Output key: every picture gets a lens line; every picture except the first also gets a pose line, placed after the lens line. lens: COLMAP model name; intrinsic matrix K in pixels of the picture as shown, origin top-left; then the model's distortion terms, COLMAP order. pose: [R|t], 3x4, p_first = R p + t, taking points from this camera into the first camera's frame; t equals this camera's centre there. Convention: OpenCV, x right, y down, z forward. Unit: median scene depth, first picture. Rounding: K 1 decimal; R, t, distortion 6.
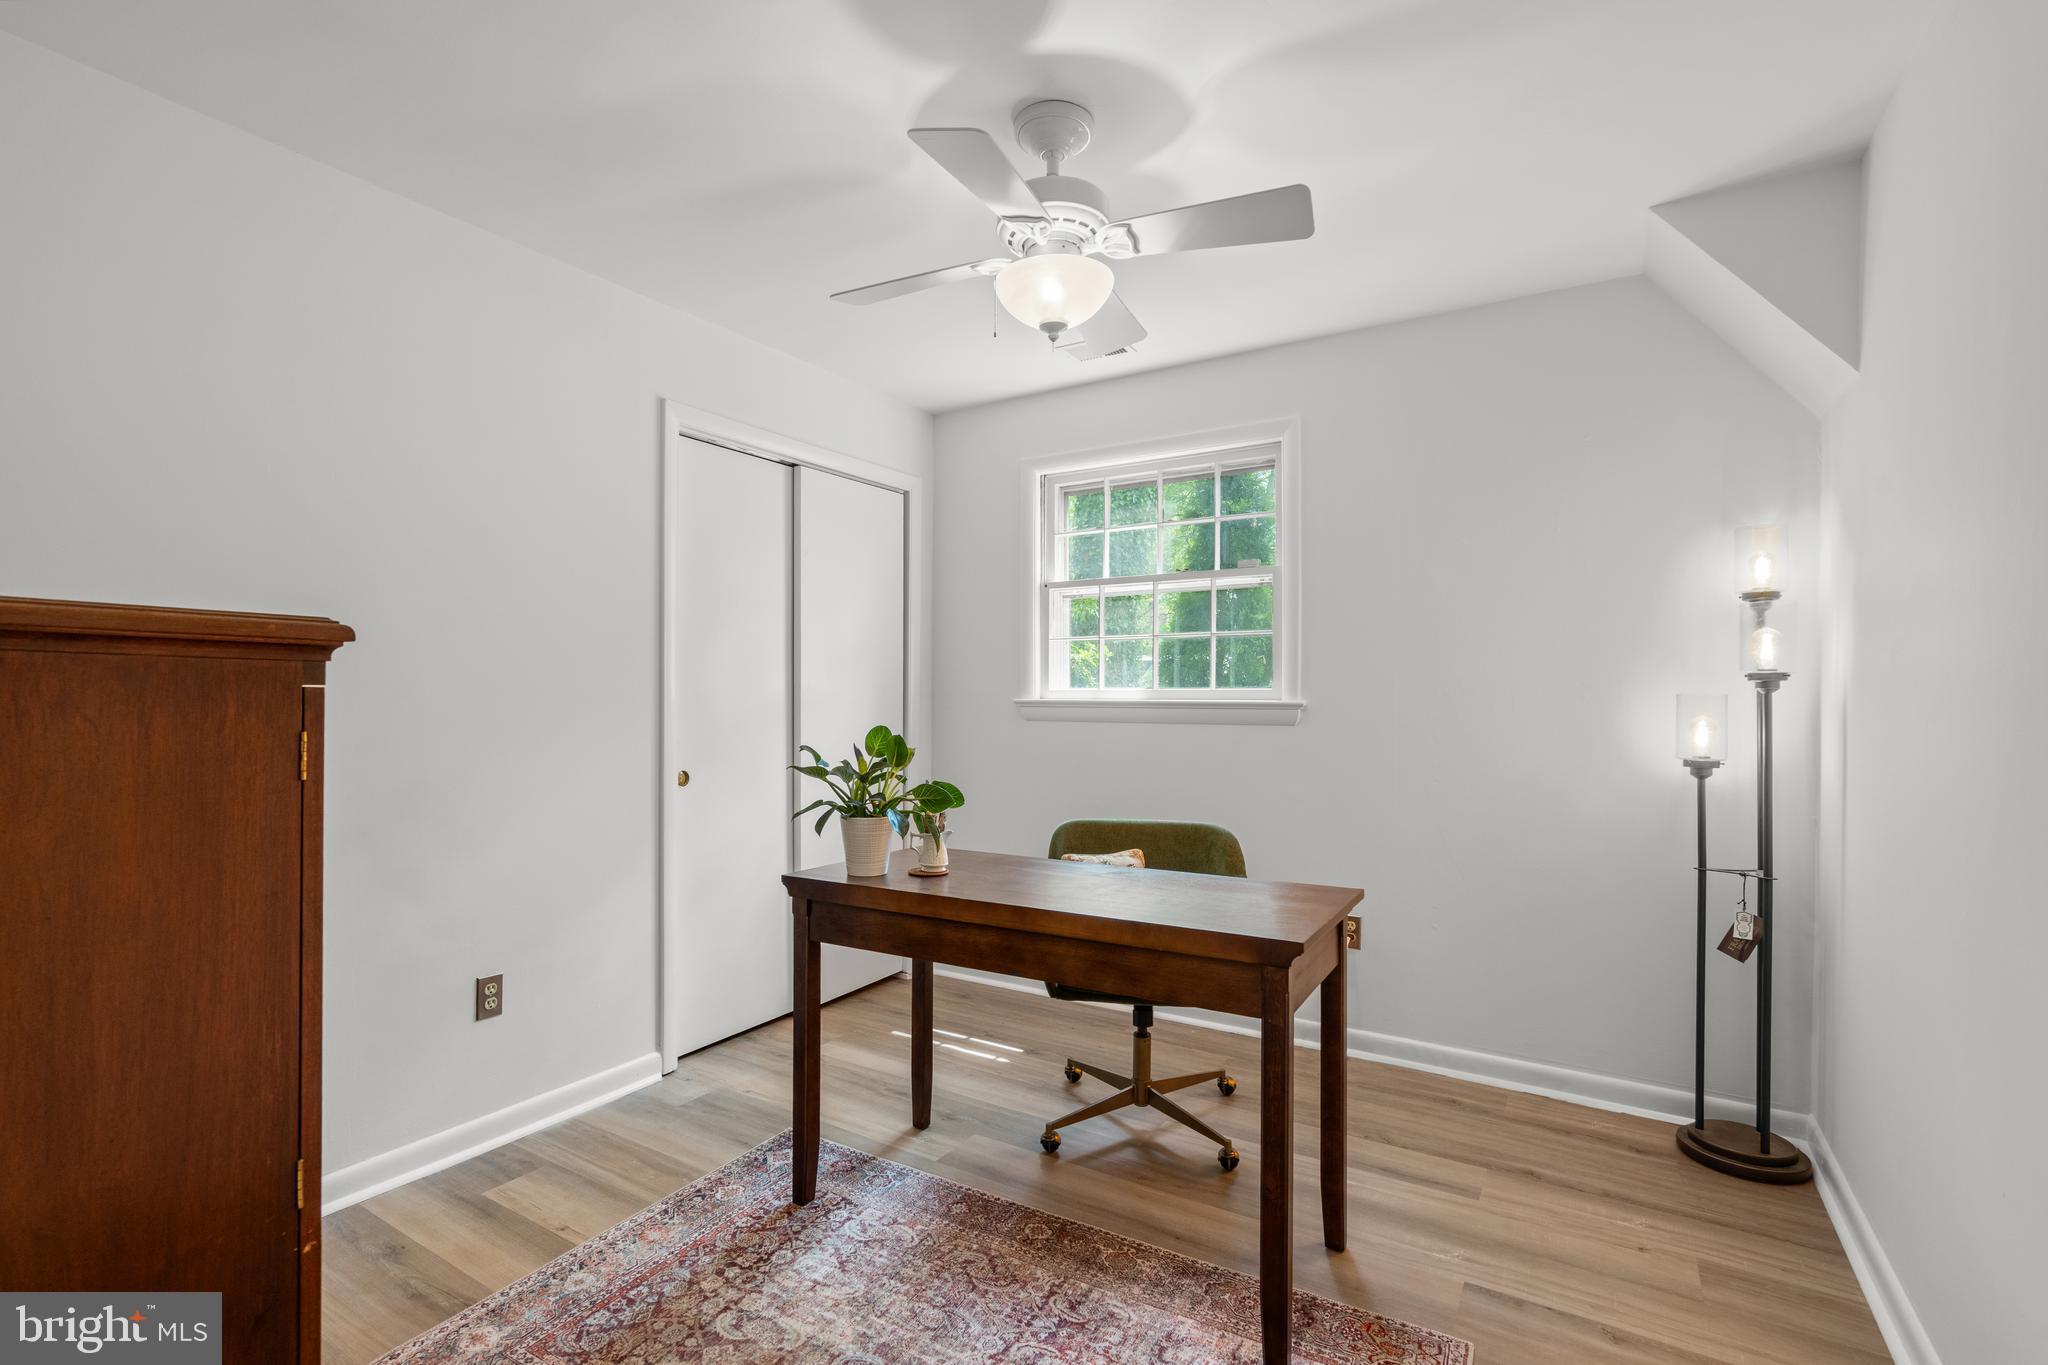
lens RADIAL K [[937.2, 0, 1020.1], [0, 937.2, 687.0], [0, 0, 1]] dist [-0.005463, 0.002678]
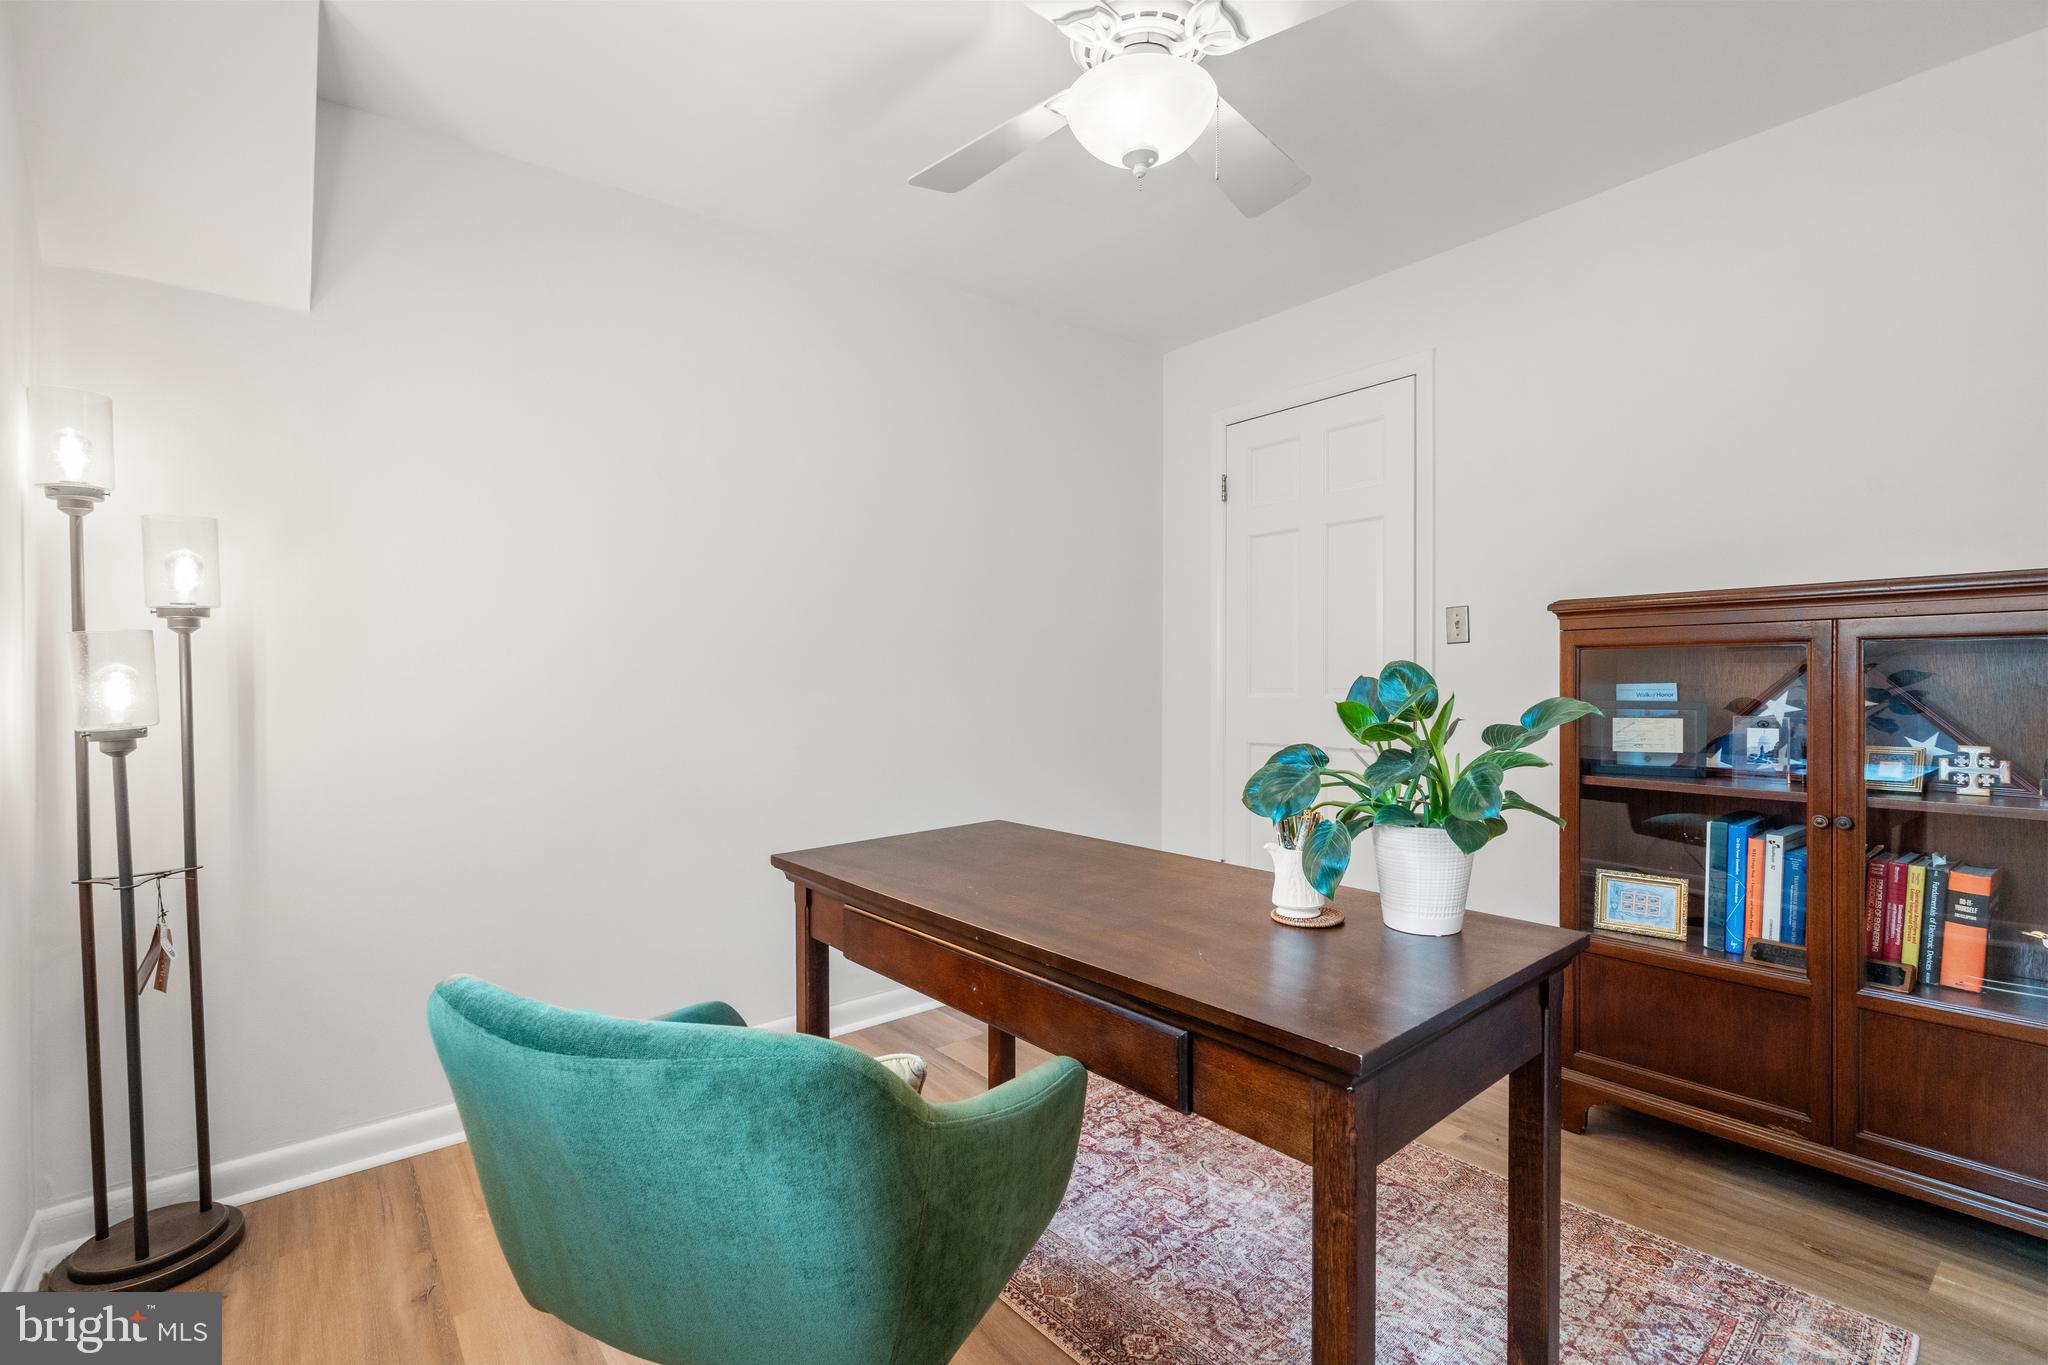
lens RADIAL K [[937.2, 0, 993.1], [0, 937.2, 698.8], [0, 0, 1]] dist [-0.005463, 0.002678]
pose [[-0.933412, -0.004312, 0.358781, -0.149194], [0.004127, 0.999733, 0.022753, 0.058267], [-0.358783, 0.022719, -0.933144, 1.901233]]
